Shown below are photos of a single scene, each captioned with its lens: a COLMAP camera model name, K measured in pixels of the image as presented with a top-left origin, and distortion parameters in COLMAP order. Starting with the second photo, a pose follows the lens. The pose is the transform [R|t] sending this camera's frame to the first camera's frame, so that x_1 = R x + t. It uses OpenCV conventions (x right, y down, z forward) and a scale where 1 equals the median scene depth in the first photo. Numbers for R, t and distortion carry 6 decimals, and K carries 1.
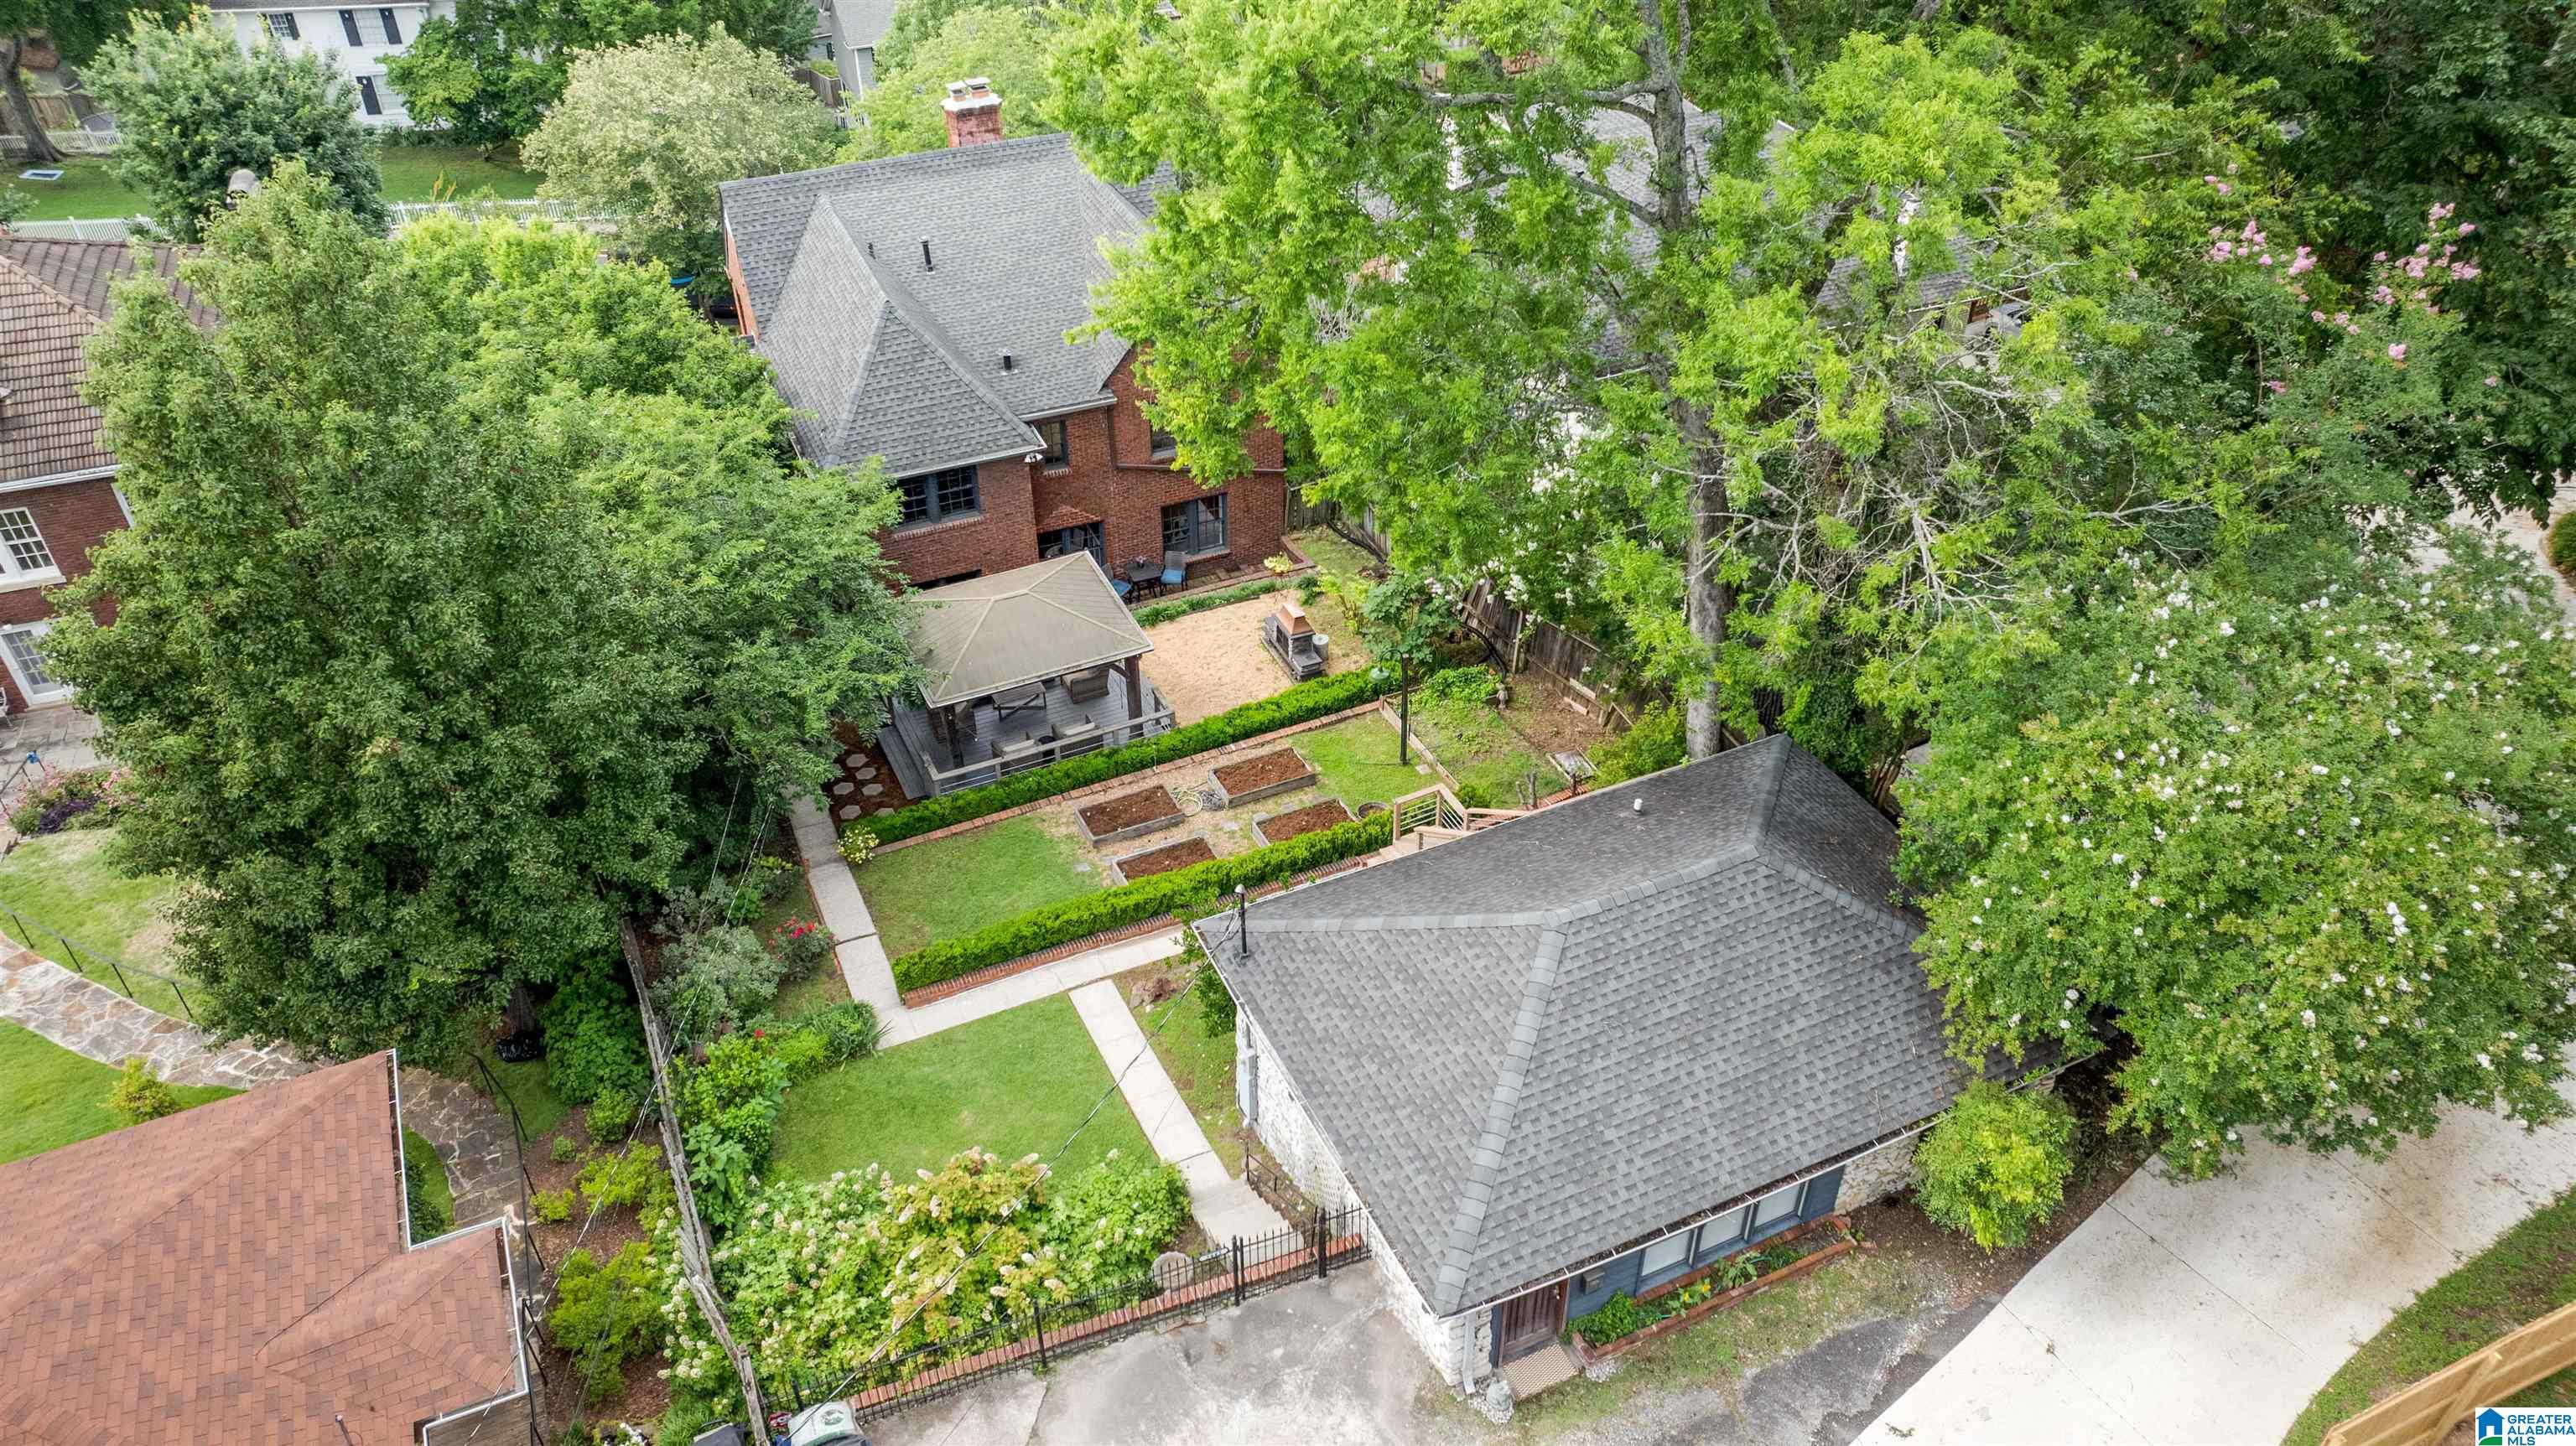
lens RADIAL K [[1790.9, 0, 1282.4], [0, 1790.9, 716.7], [0, 0, 1]] dist [-0.010400, 0.018614]
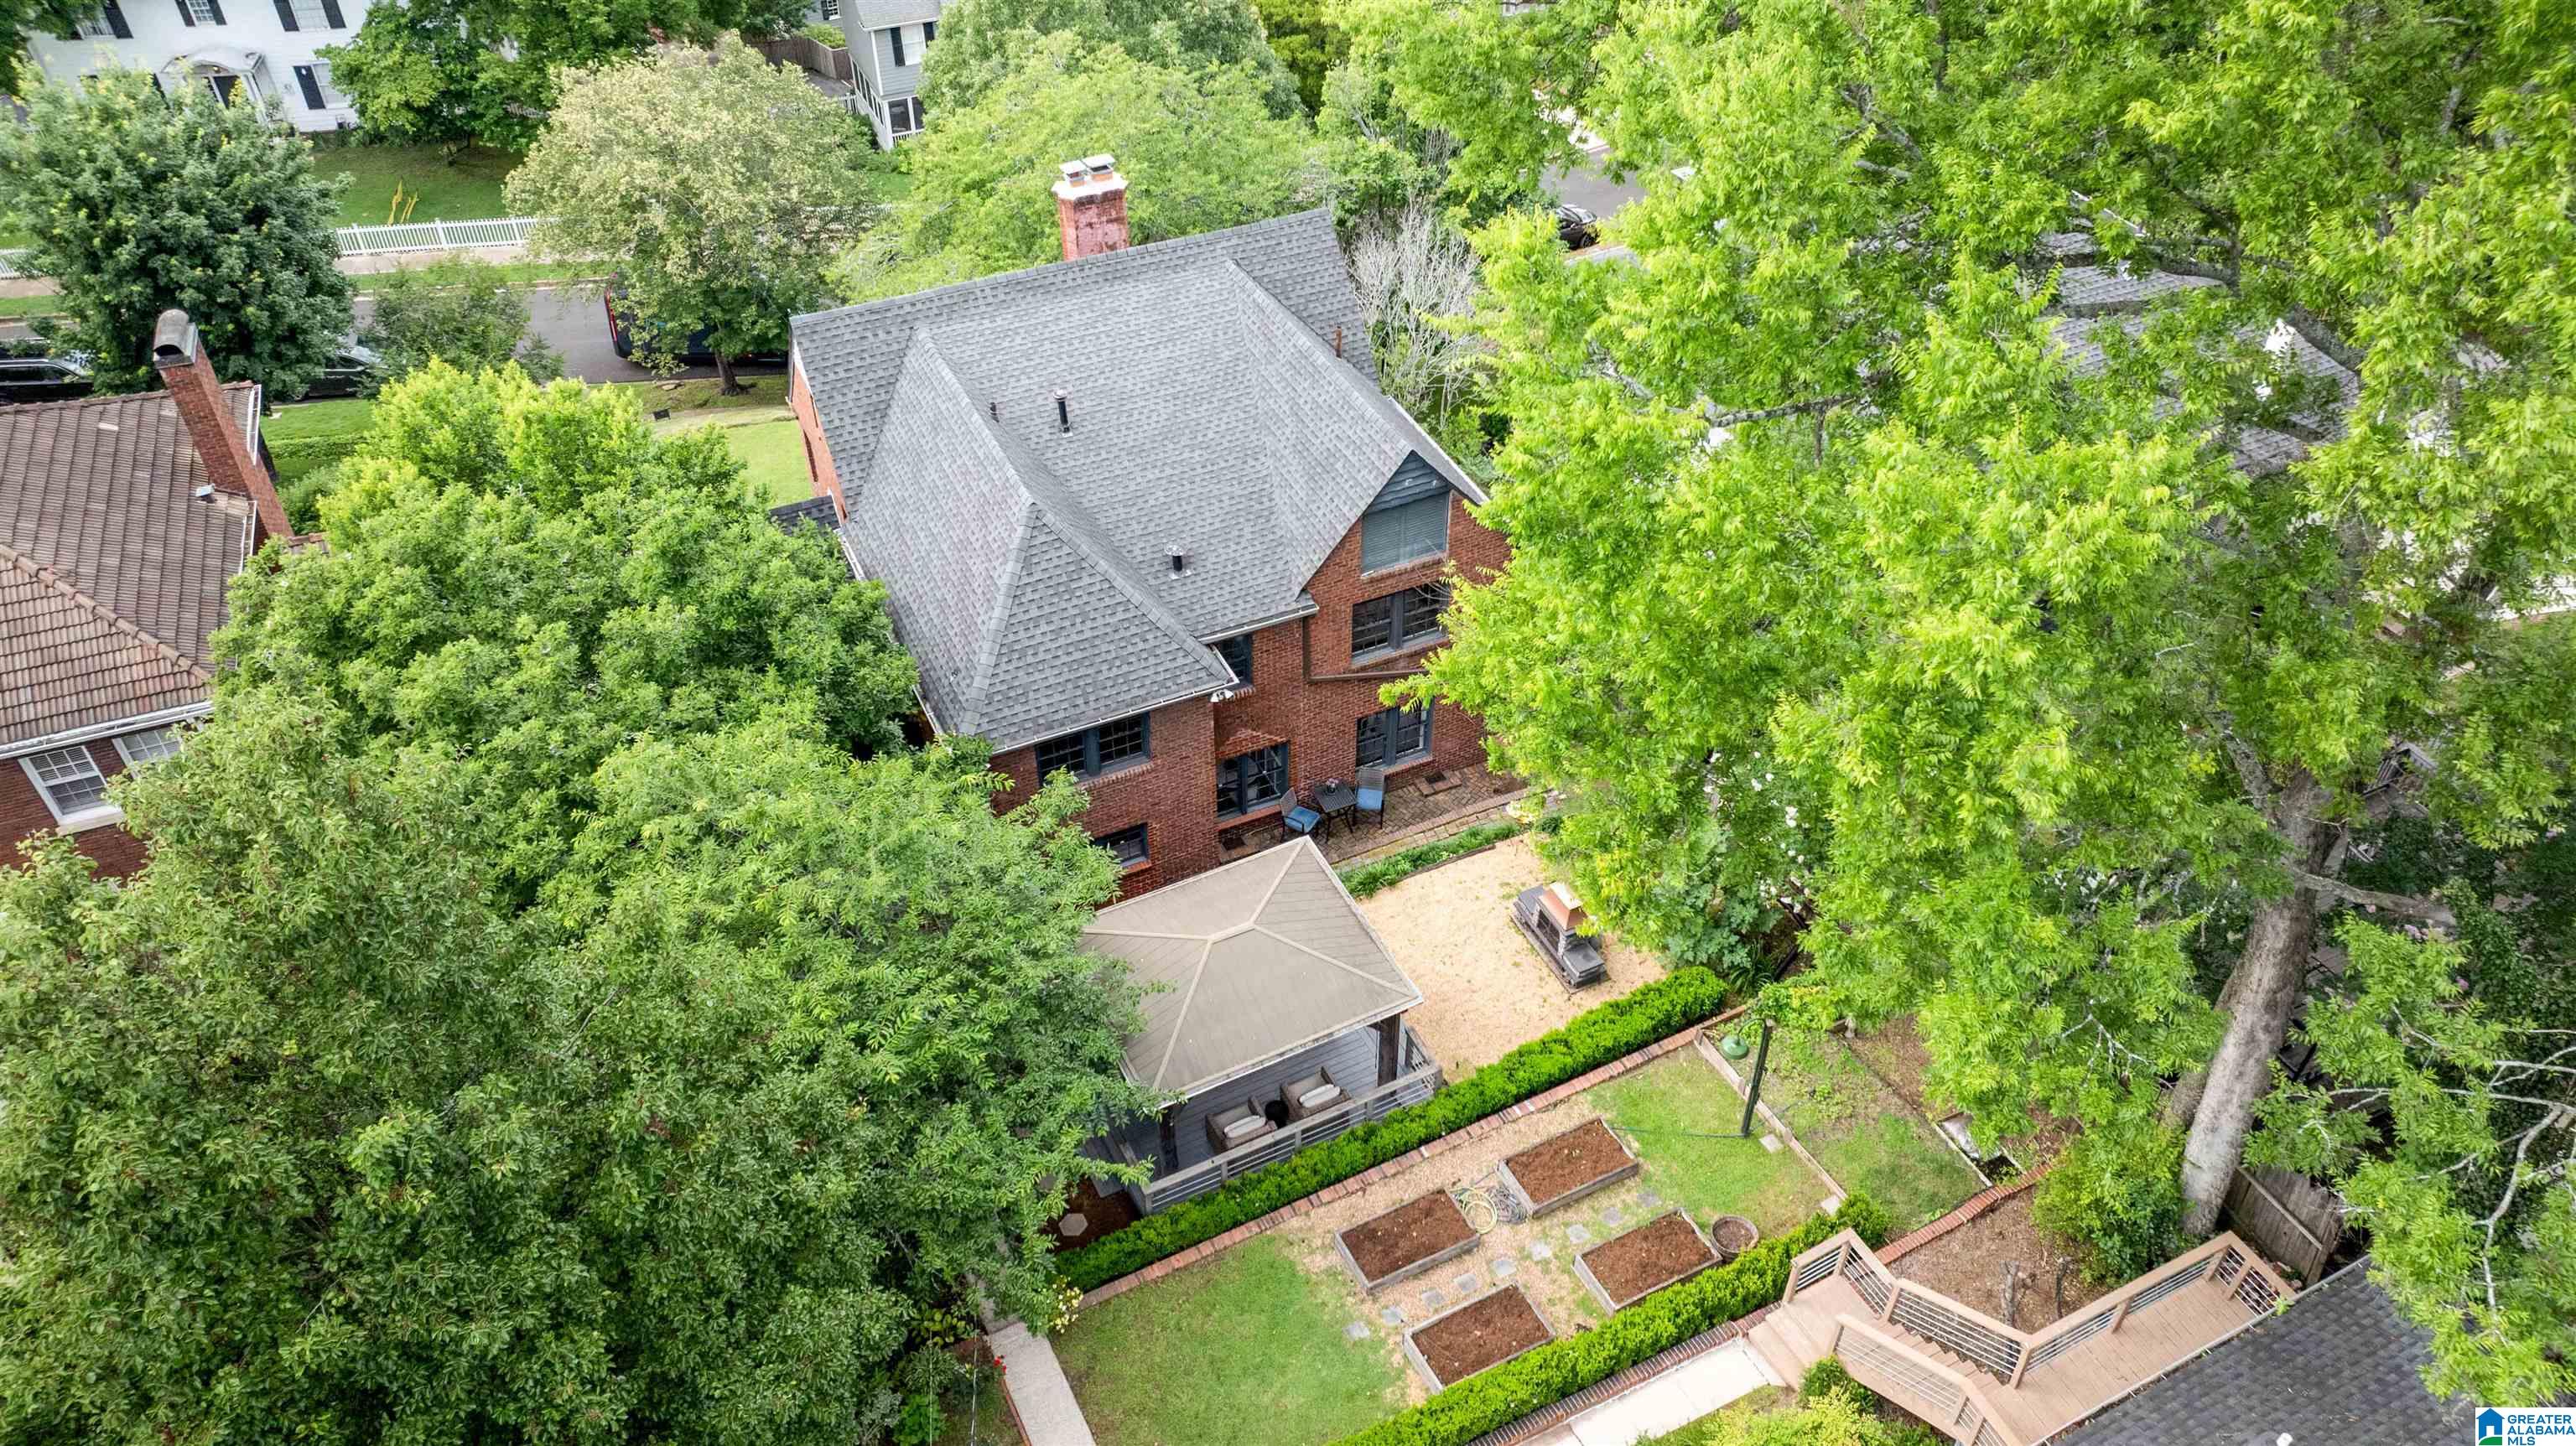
lens RADIAL K [[1790.9, 0, 1294.7], [0, 1790.9, 728.4], [0, 0, 1]] dist [-0.010400, 0.018614]
pose [[0.999576, -0.017230, 0.023482, -0.118651], [0.015767, 0.998005, 0.061139, -0.167579], [-0.024489, -0.060743, 0.997853, 0.208317]]
